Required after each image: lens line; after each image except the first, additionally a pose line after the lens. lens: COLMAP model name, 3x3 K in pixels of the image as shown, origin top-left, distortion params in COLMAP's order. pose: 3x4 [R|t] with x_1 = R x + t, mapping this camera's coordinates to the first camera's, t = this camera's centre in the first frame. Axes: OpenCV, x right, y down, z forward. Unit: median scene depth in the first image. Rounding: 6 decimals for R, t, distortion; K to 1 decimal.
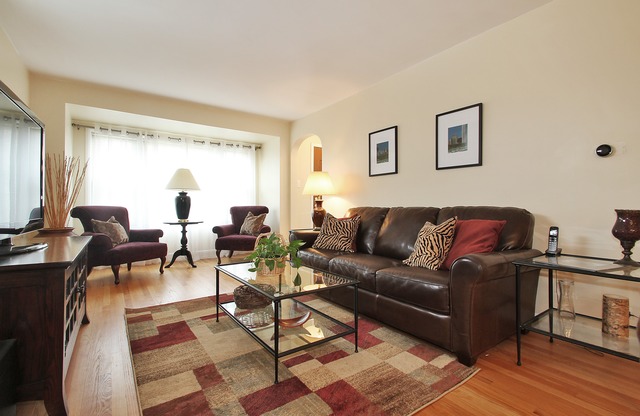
lens RADIAL K [[298.8, 0, 319.5], [0, 298.8, 207.2], [0, 0, 1]] dist [0.000230, 0.000168]
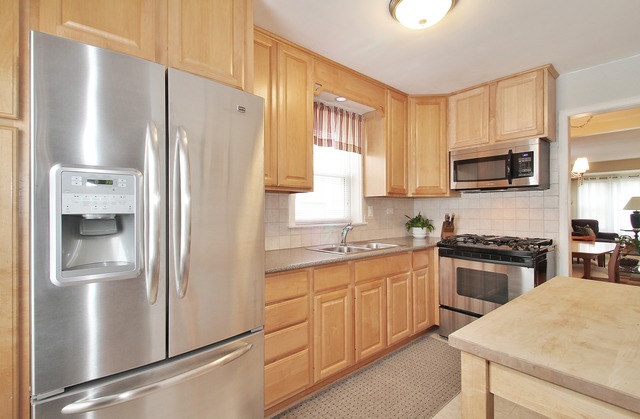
lens RADIAL K [[298.8, 0, 319.3], [0, 298.8, 210.9], [0, 0, 1]] dist [0.000230, 0.000168]
pose [[0.107058, -0.005358, -0.994238, 0.983347], [0.003526, 0.999981, -0.005010, -0.052510], [0.994247, -0.002969, 0.107075, -0.891633]]
